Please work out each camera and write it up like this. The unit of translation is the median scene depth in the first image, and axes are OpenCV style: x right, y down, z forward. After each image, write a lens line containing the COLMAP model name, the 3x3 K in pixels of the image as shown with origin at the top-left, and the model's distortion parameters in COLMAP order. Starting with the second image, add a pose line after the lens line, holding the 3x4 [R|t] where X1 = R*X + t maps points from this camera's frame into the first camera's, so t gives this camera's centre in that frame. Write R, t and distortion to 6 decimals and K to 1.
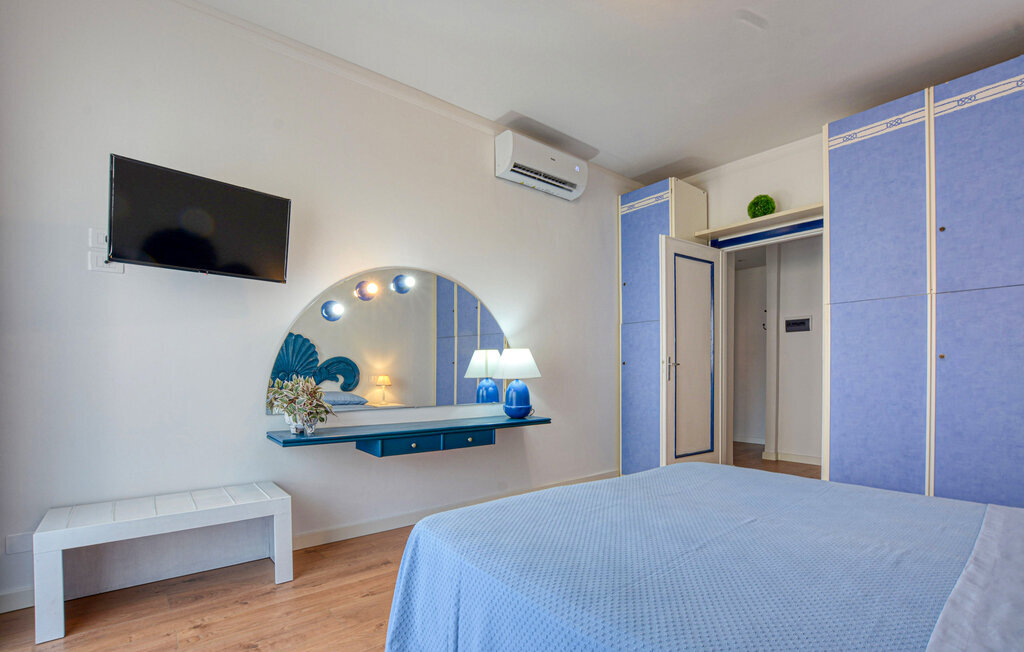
lens RADIAL K [[475.5, 0, 513.6], [0, 475.5, 375.6], [0, 0, 1]] dist [-0.001191, -0.000110]
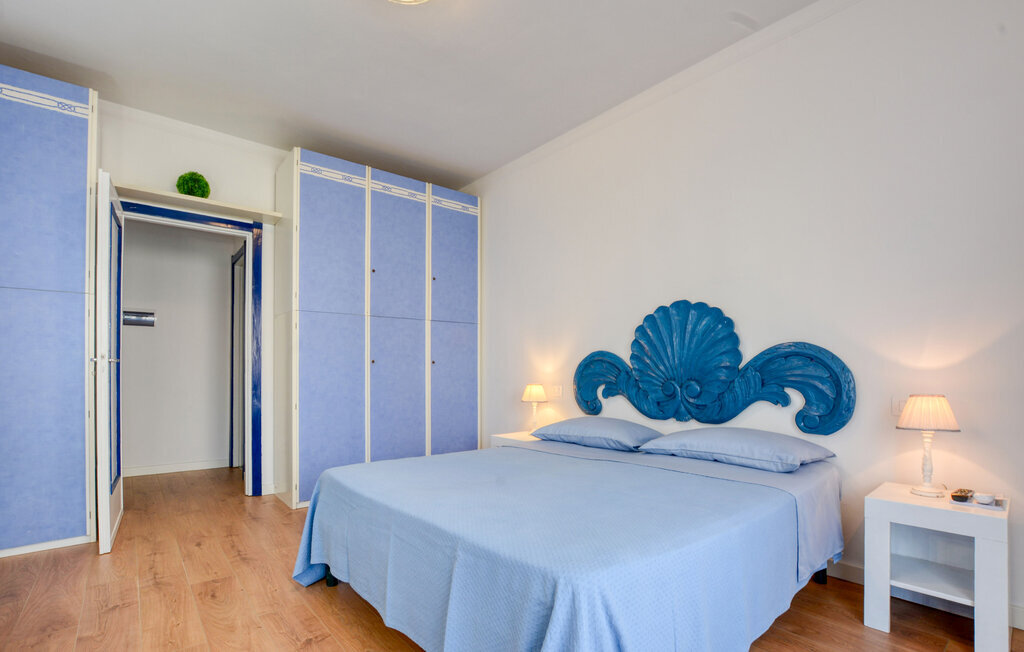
lens RADIAL K [[501.5, 0, 473.1], [0, 501.5, 361.5], [0, 0, 1]] dist [-0.000596, -0.000135]
pose [[0.040496, 0.025811, 0.998846, -0.547461], [0.005638, 0.999644, -0.026060, -0.000588], [-0.999164, 0.006687, 0.040336, 0.637141]]
